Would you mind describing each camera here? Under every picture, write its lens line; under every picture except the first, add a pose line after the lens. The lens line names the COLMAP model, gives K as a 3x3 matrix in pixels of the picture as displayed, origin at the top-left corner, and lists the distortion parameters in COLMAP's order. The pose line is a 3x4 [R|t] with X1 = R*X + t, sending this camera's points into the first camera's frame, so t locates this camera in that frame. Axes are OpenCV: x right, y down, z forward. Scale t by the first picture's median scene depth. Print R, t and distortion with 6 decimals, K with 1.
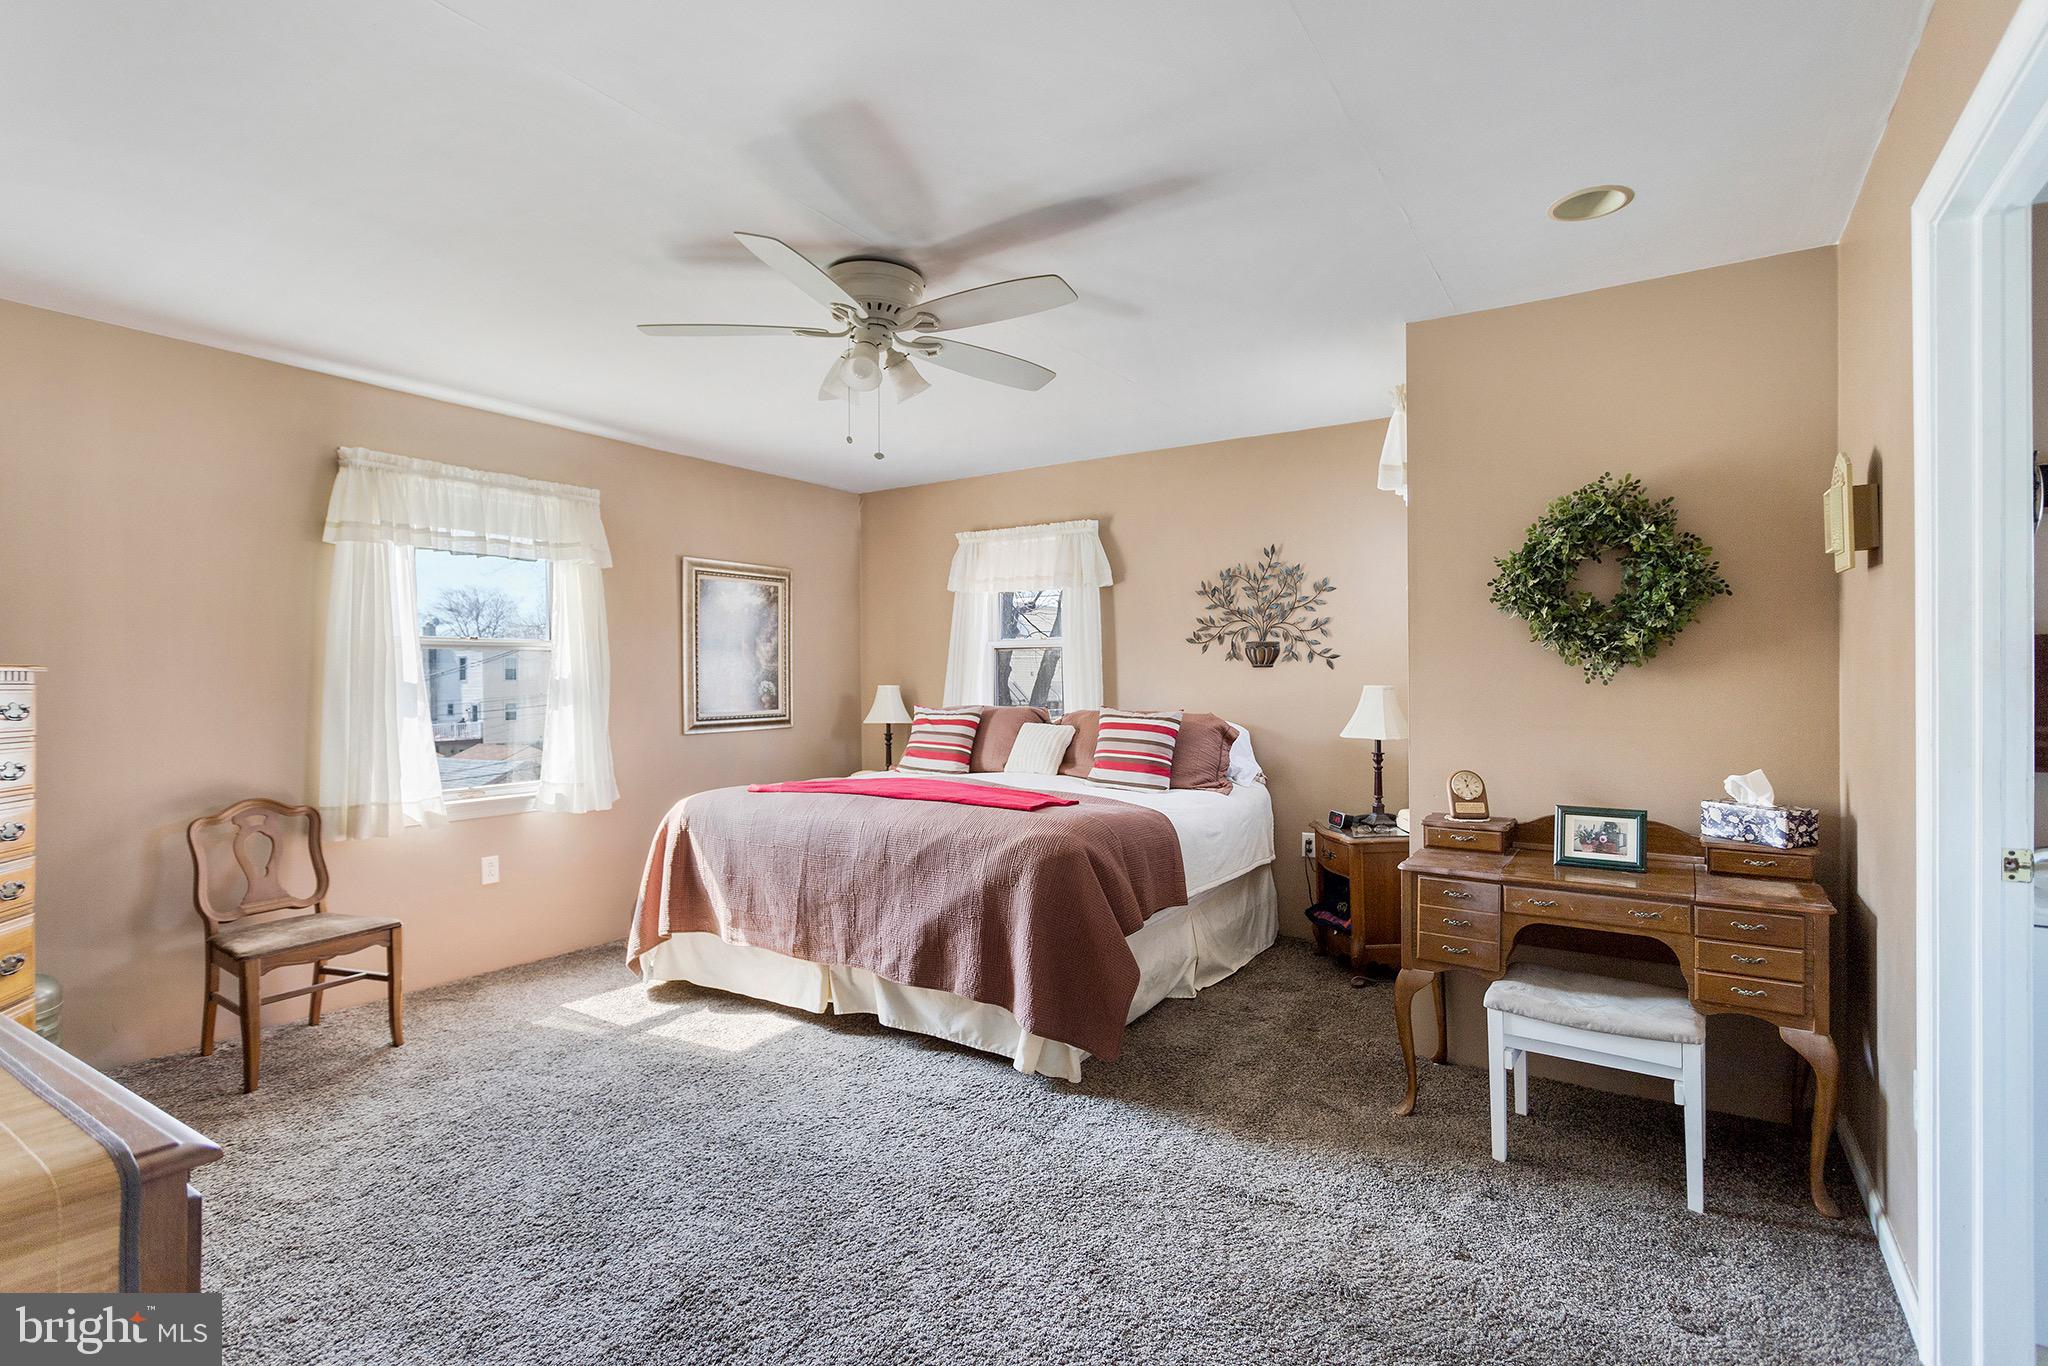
lens RADIAL K [[1013.4, 0, 1017.8], [0, 1013.4, 677.6], [0, 0, 1]] dist [-0.004060, 0.000513]
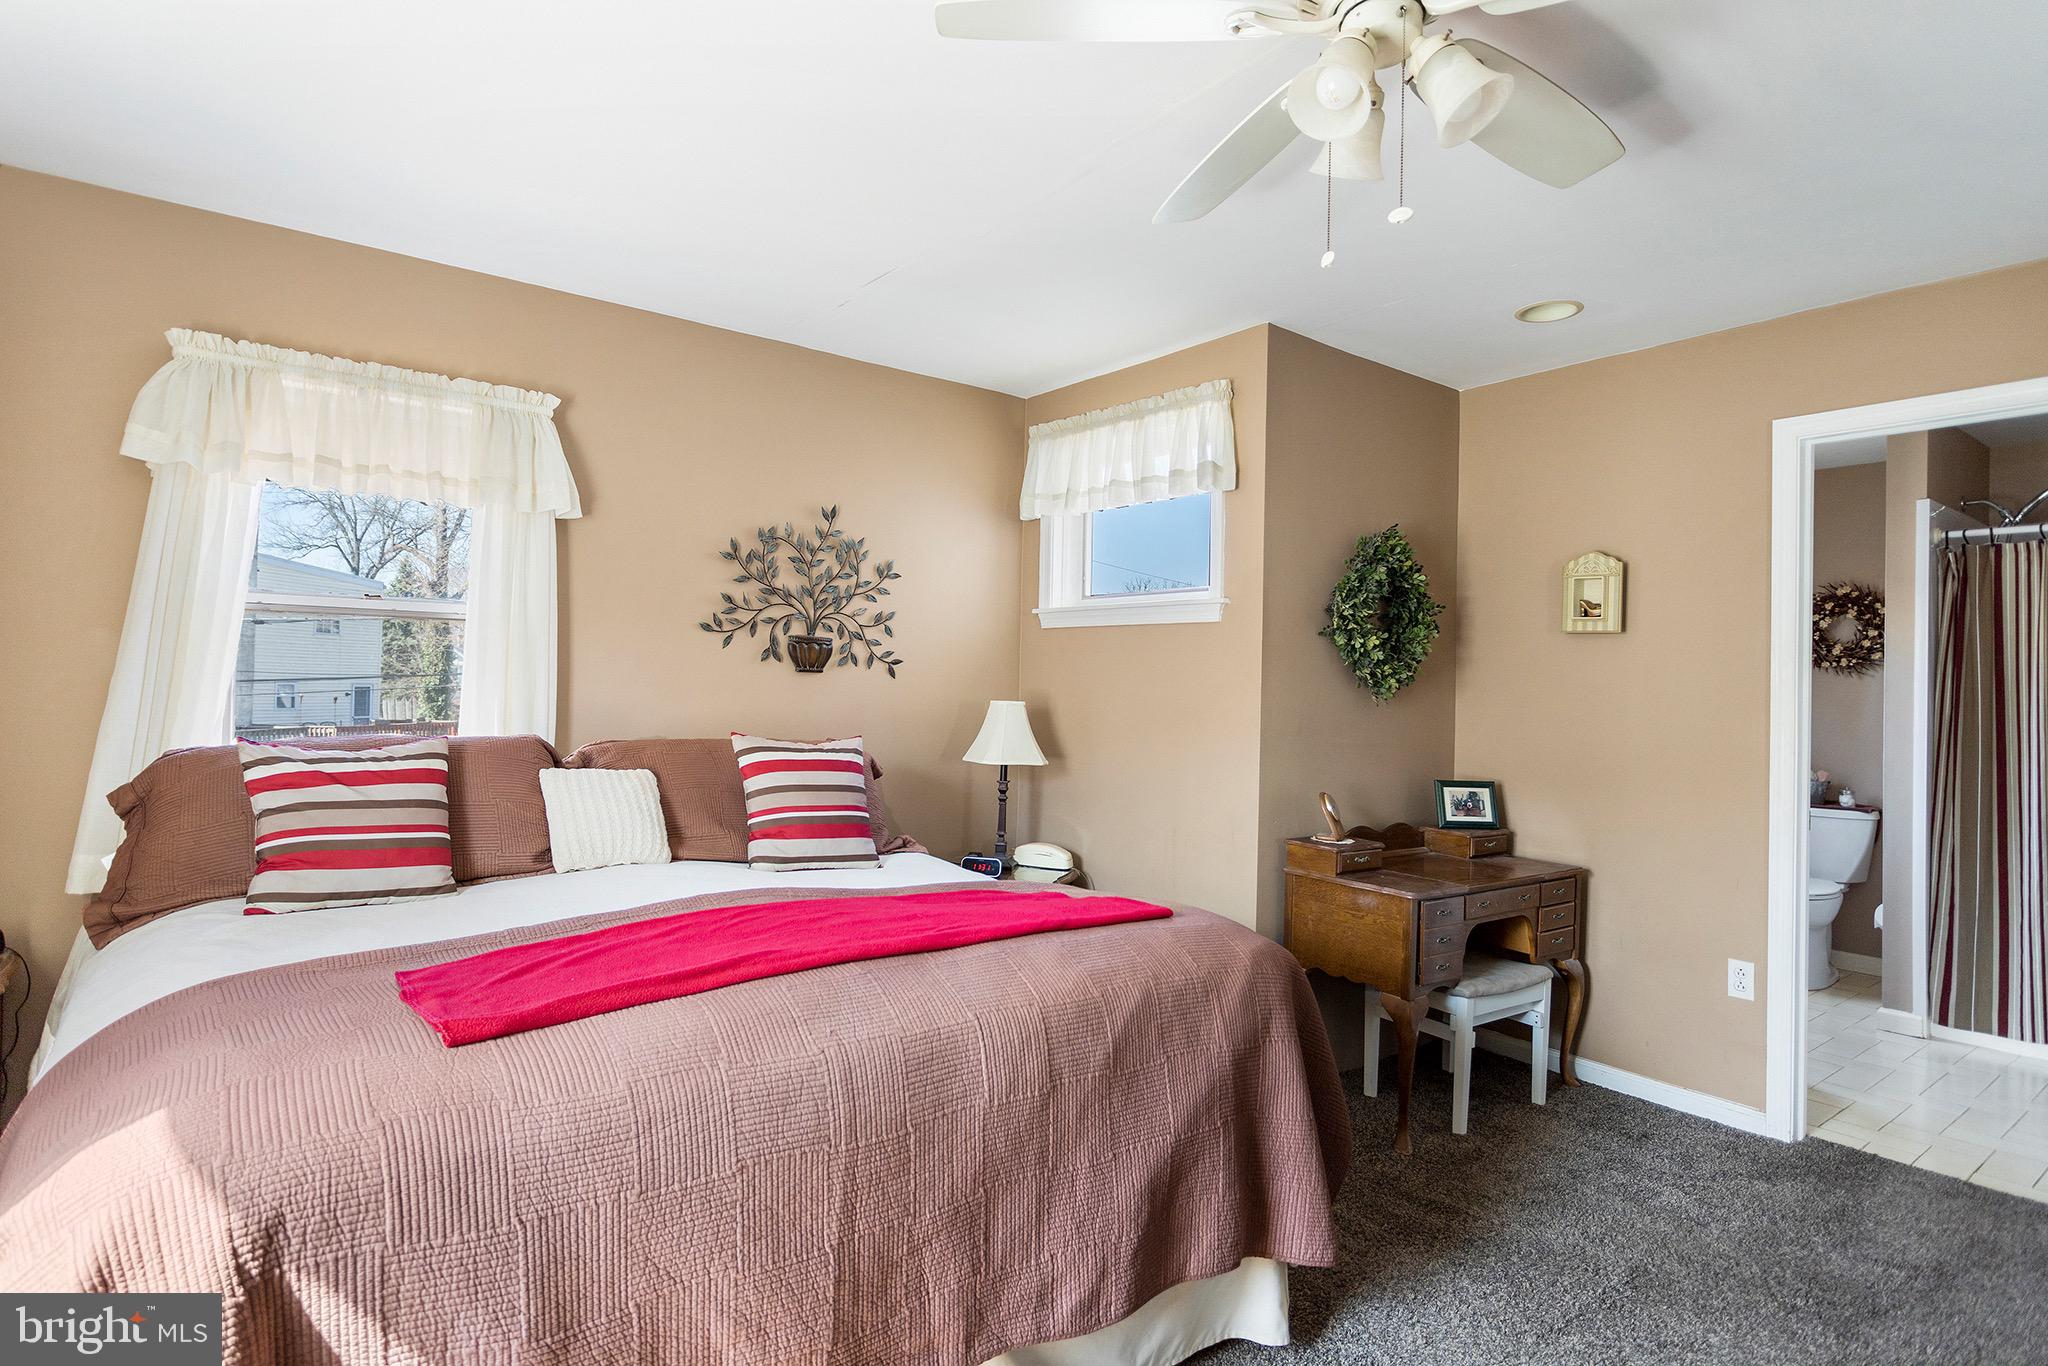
lens RADIAL K [[1069.2, 0, 1024.0], [0, 1069.2, 683.0], [0, 0, 1]] dist [0.001629, 0.000279]
pose [[0.330990, 0.018085, 0.943461, -0.431206], [-0.022742, 0.999679, -0.011184, 0.002474], [-0.943360, -0.017754, 0.331295, 0.615110]]
